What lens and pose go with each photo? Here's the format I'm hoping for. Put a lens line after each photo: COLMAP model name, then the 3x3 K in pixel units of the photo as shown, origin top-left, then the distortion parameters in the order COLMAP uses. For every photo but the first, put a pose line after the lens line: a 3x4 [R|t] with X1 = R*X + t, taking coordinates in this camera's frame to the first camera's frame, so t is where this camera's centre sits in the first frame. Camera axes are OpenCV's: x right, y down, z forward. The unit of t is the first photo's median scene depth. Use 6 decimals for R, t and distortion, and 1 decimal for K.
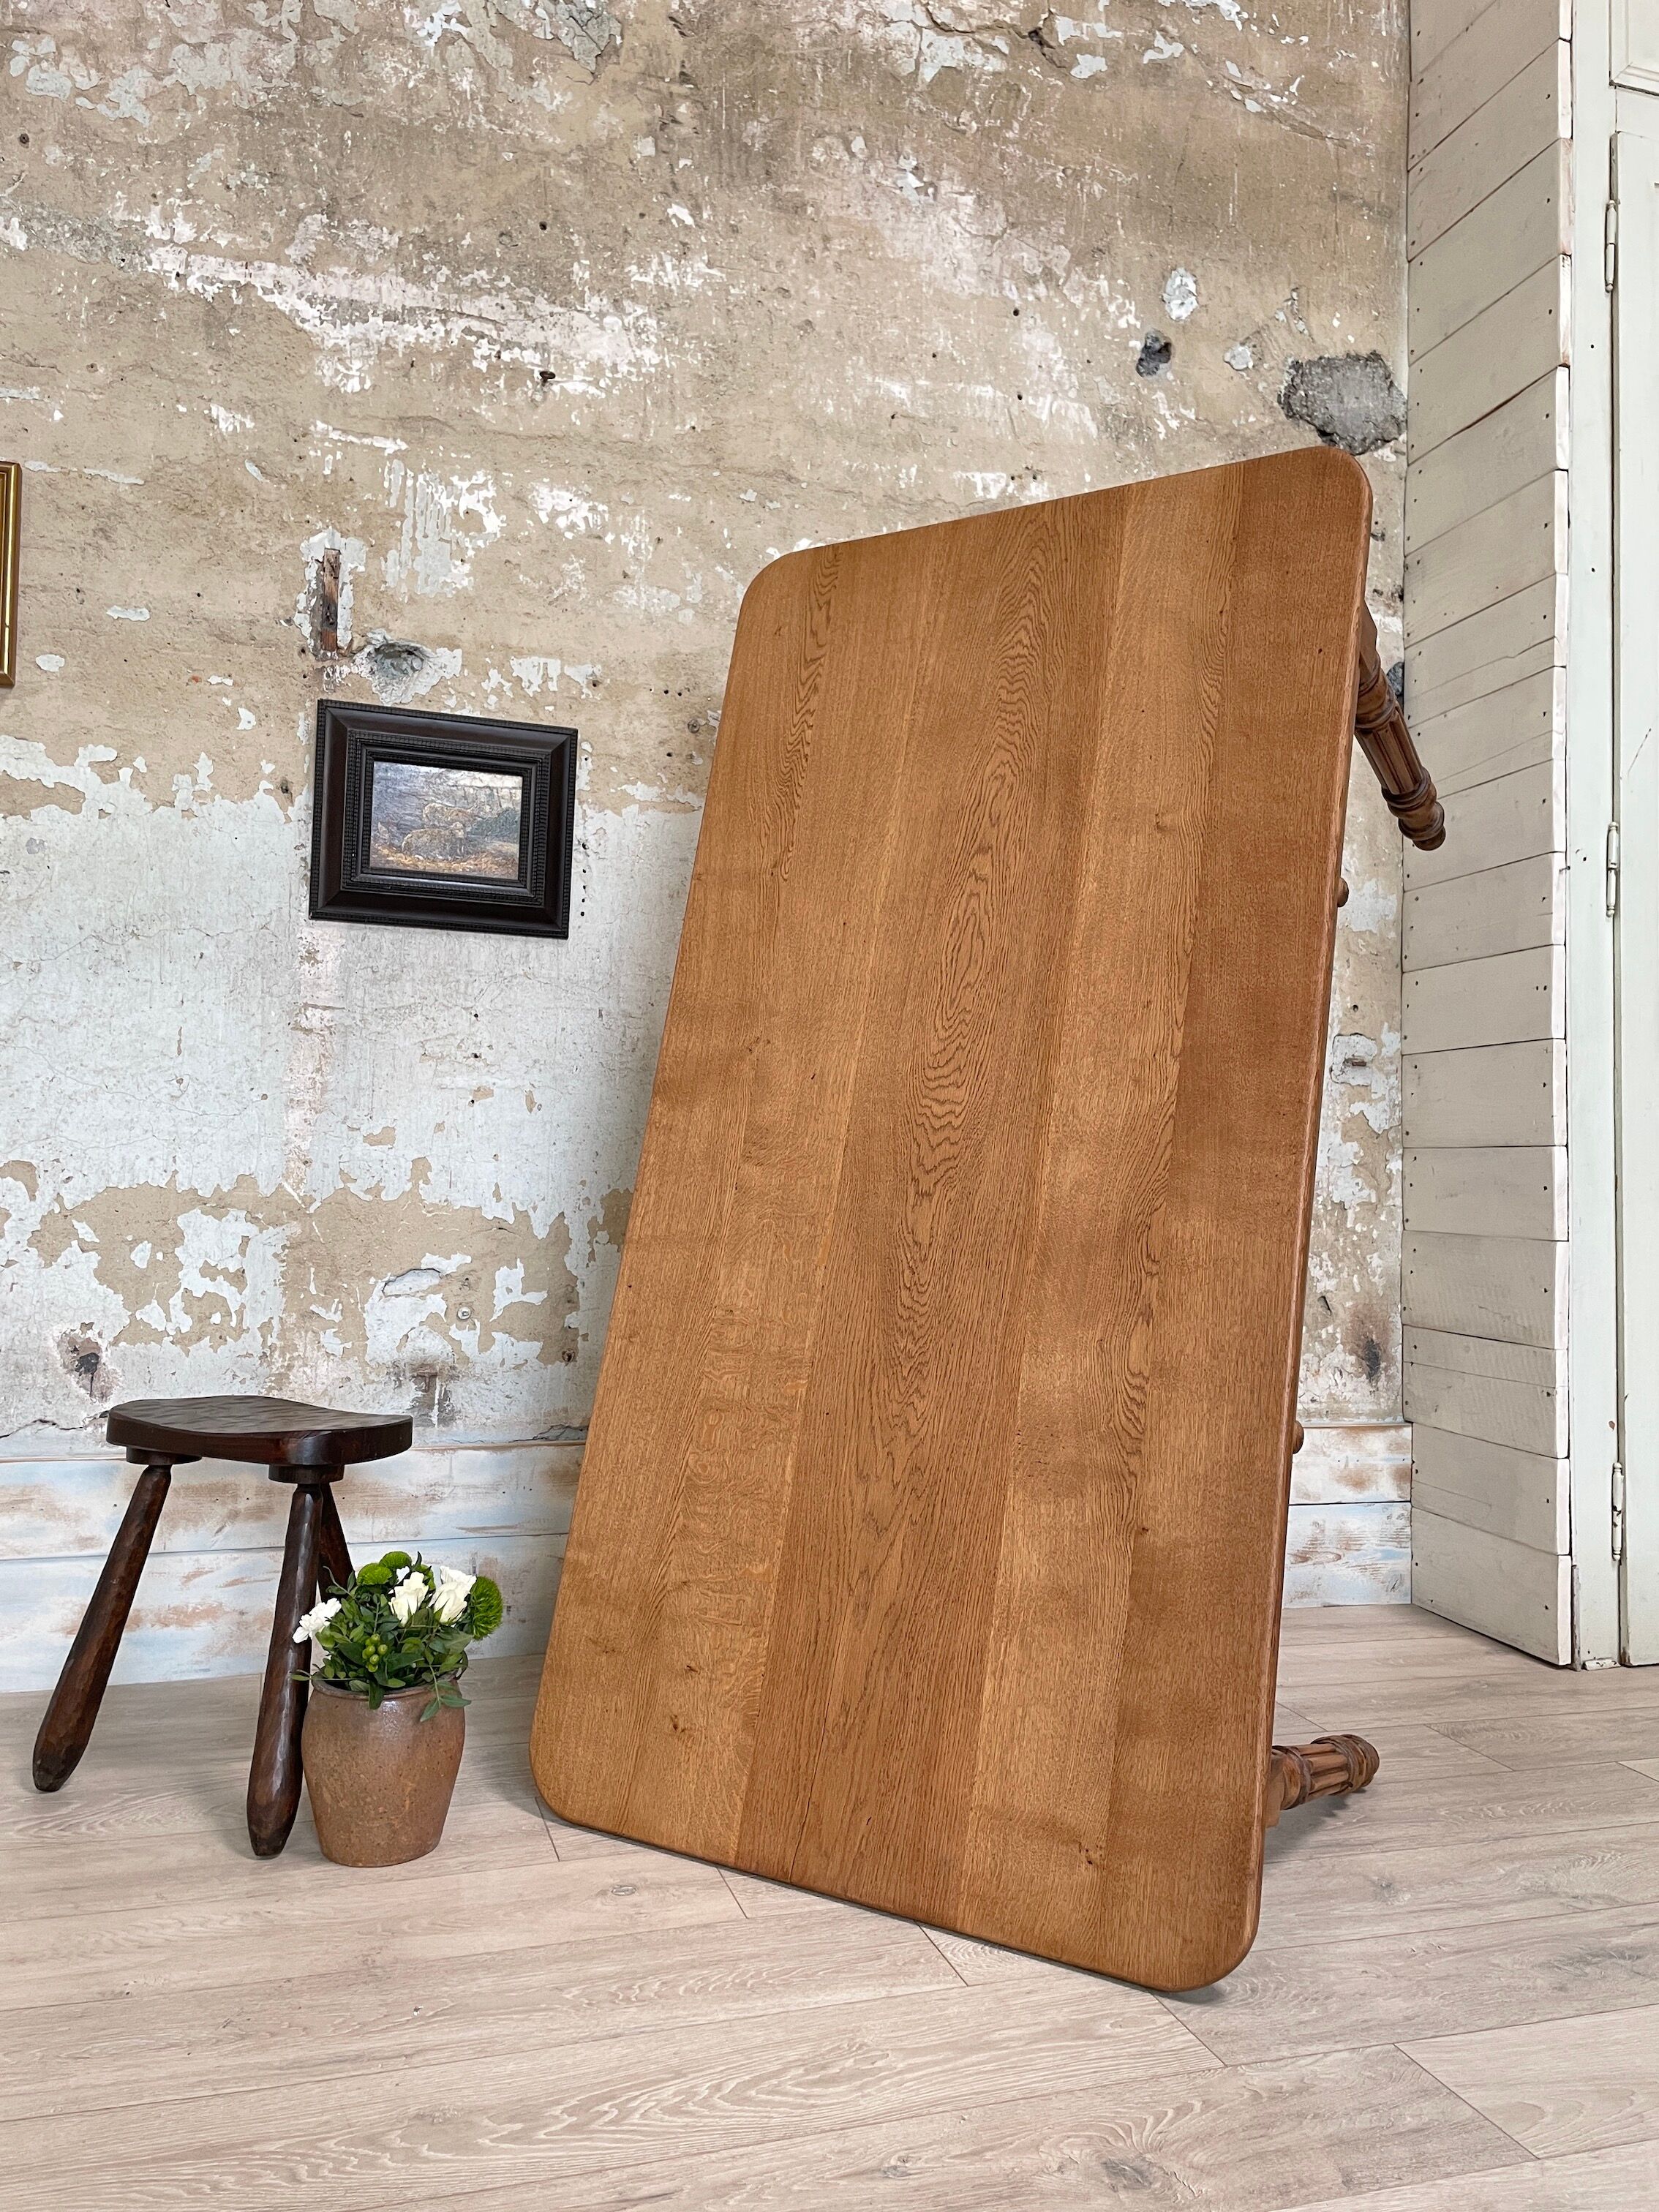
lens RADIAL K [[1662.5, 0, 832.7], [0, 1662.5, 1101.7], [0, 0, 1]] dist [0.086900, -0.105931]
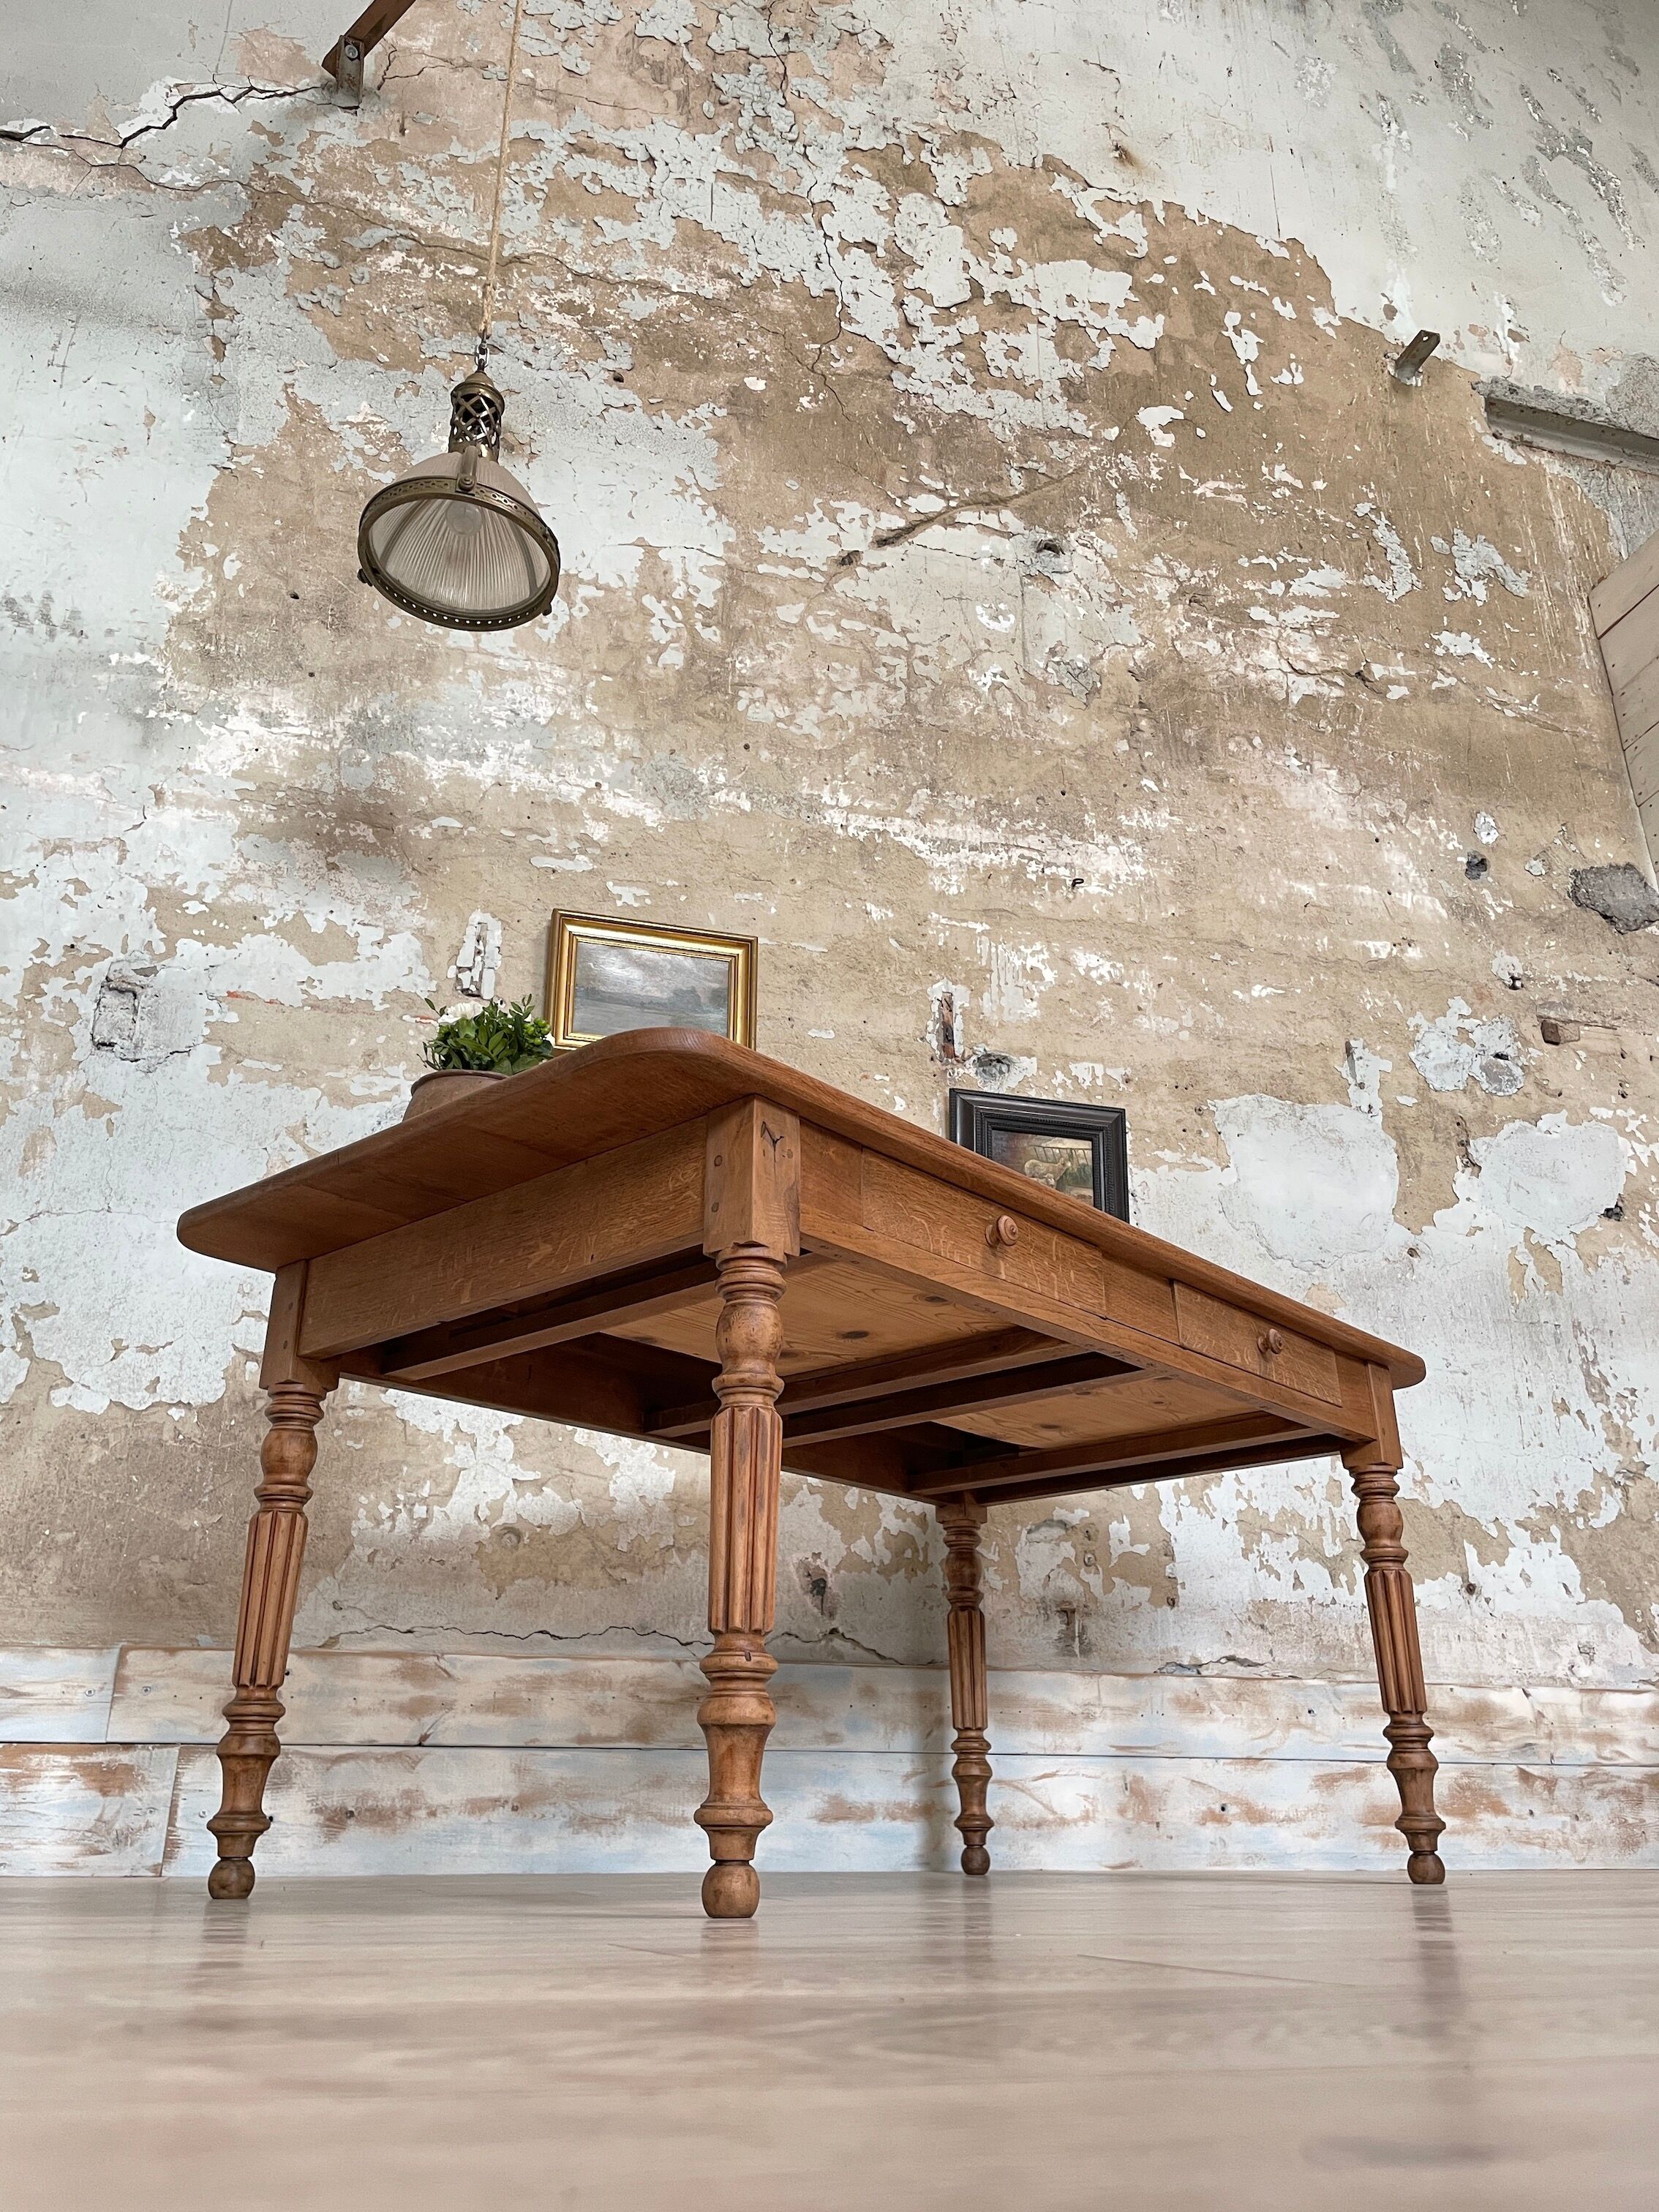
lens RADIAL K [[1621.2, 0, 815.5], [0, 1621.2, 1108.1], [0, 0, 1]] dist [0.102571, -0.141968]
pose [[0.999124, -0.036272, -0.020893, -0.367441], [0.026276, 0.932006, -0.361490, 0.236134], [0.032585, 0.360624, 0.932142, -0.215661]]
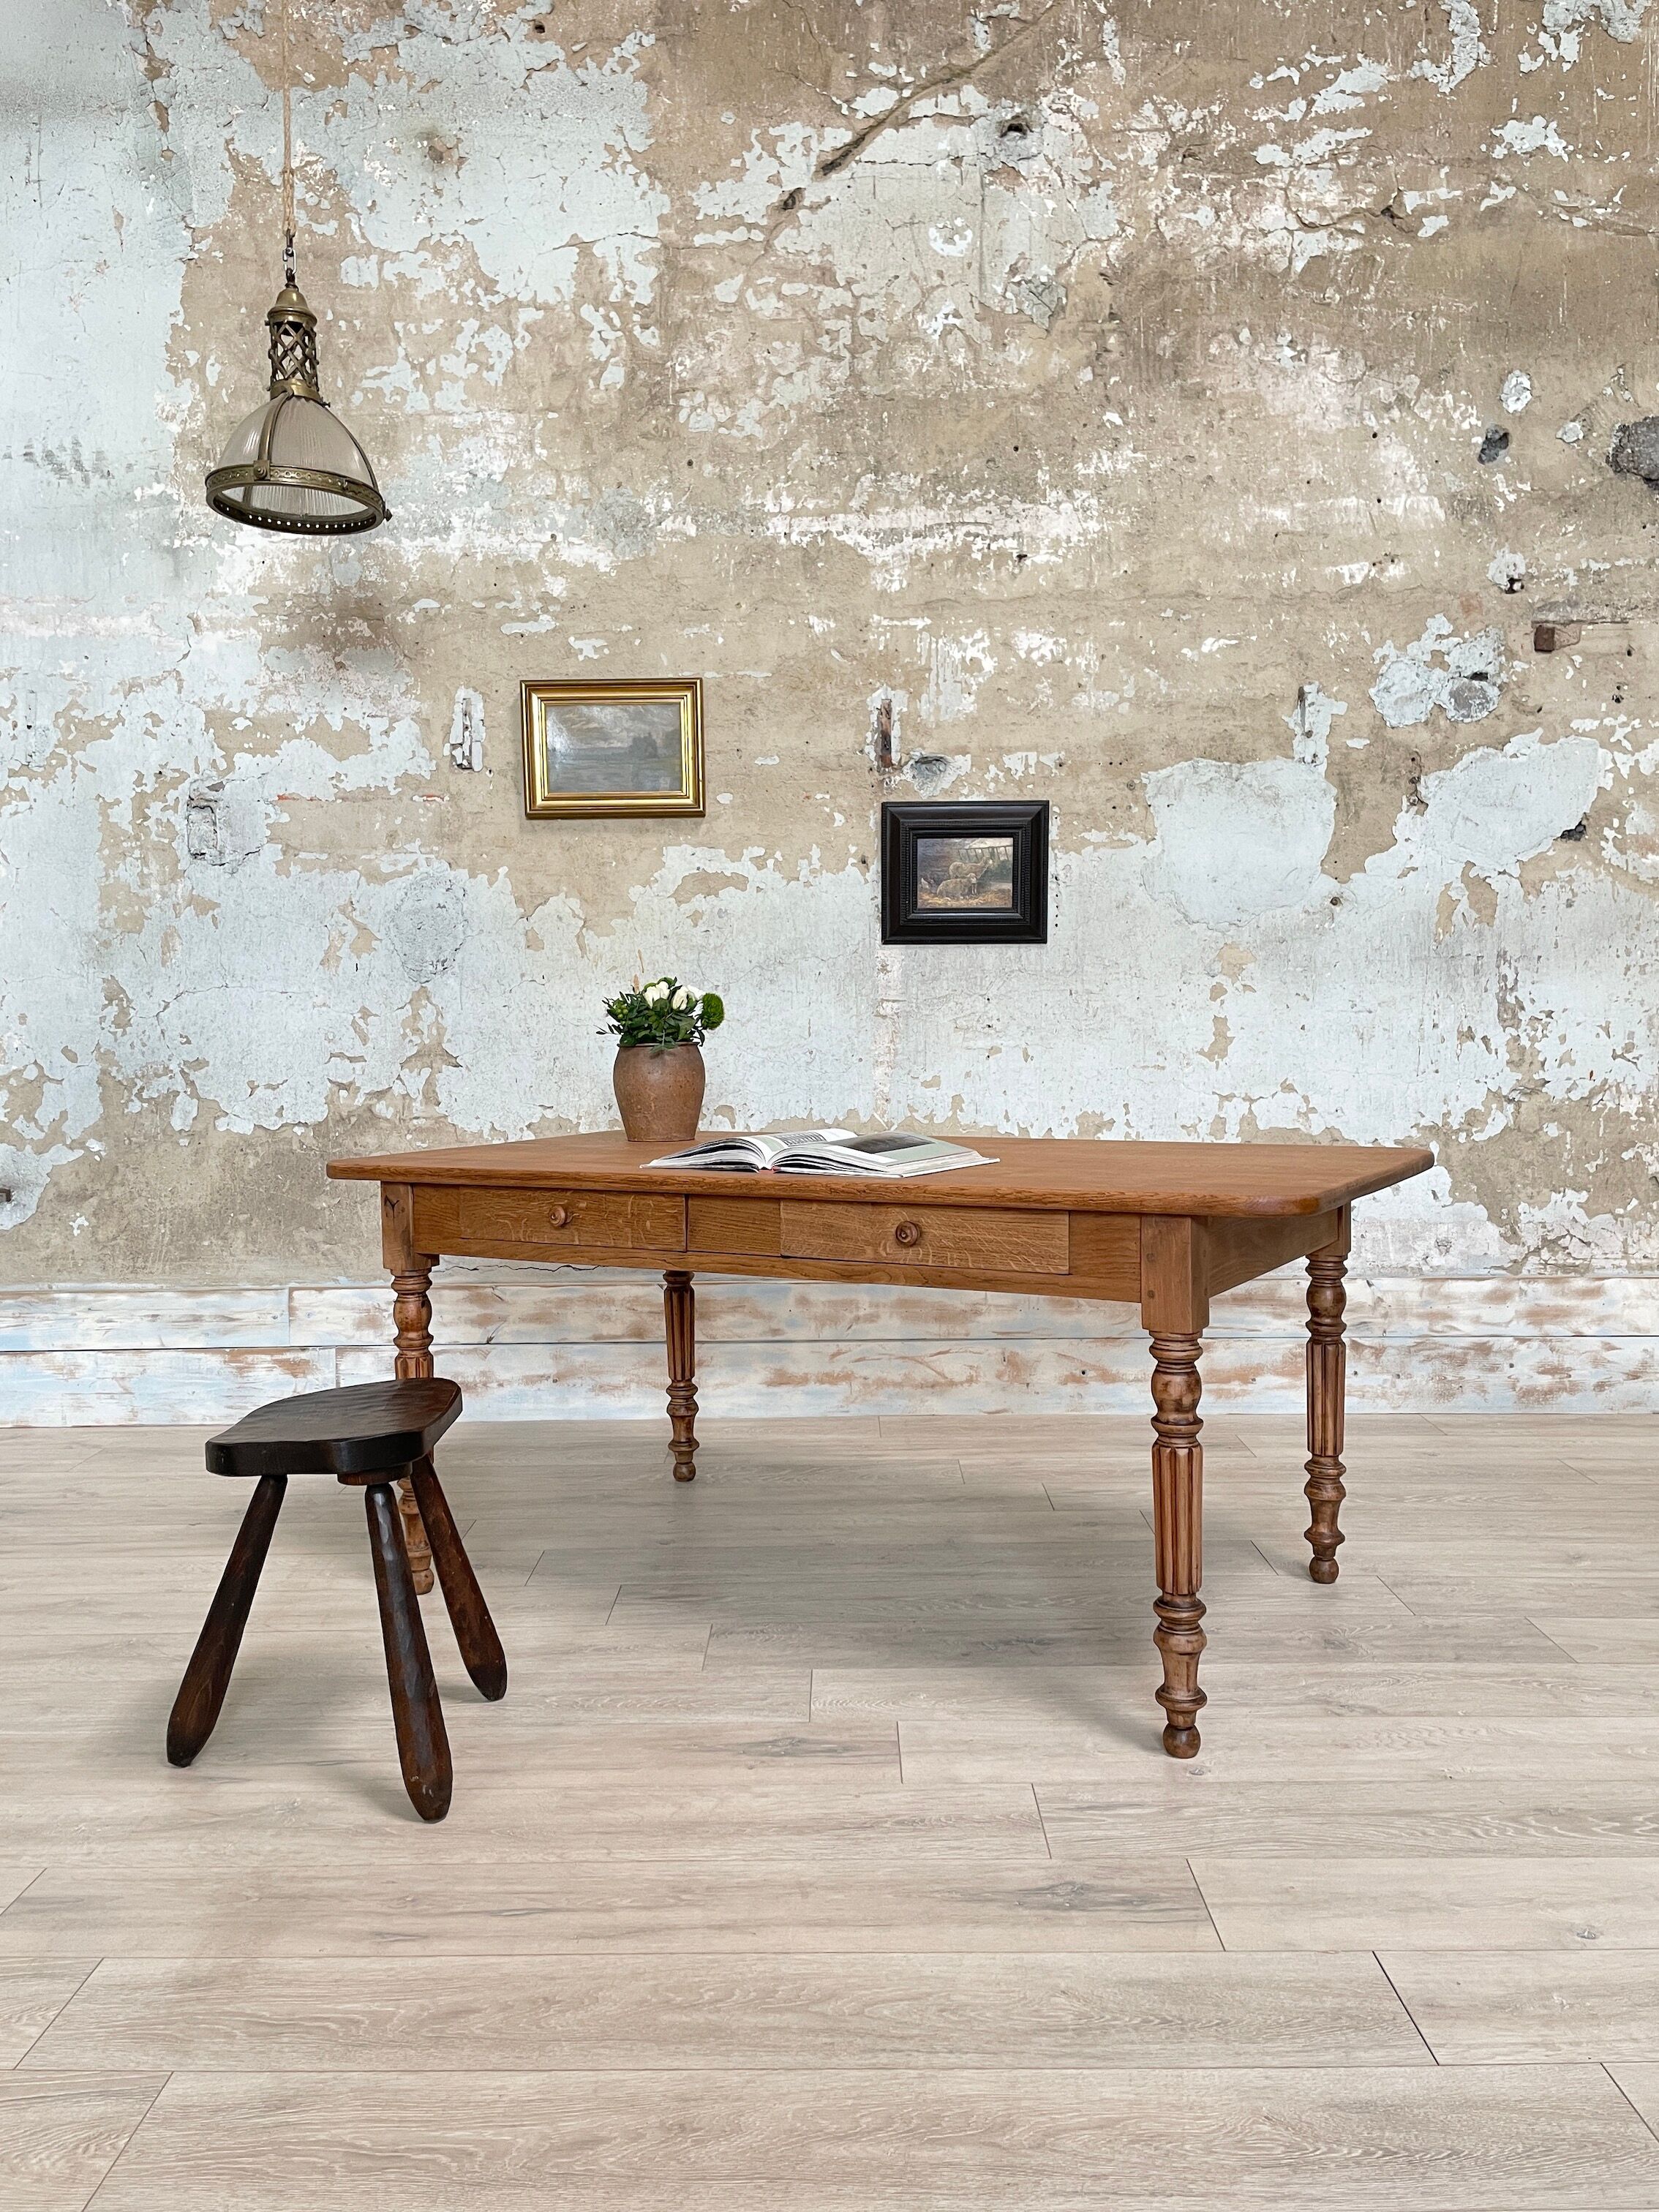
lens RADIAL K [[1662.5, 0, 832.7], [0, 1662.5, 1101.7], [0, 0, 1]] dist [0.086900, -0.105931]
pose [[0.949092, -0.024821, -0.314020, 0.119028], [0.049156, 0.996348, 0.069816, -0.069647], [0.311141, -0.081698, 0.946846, -0.462544]]
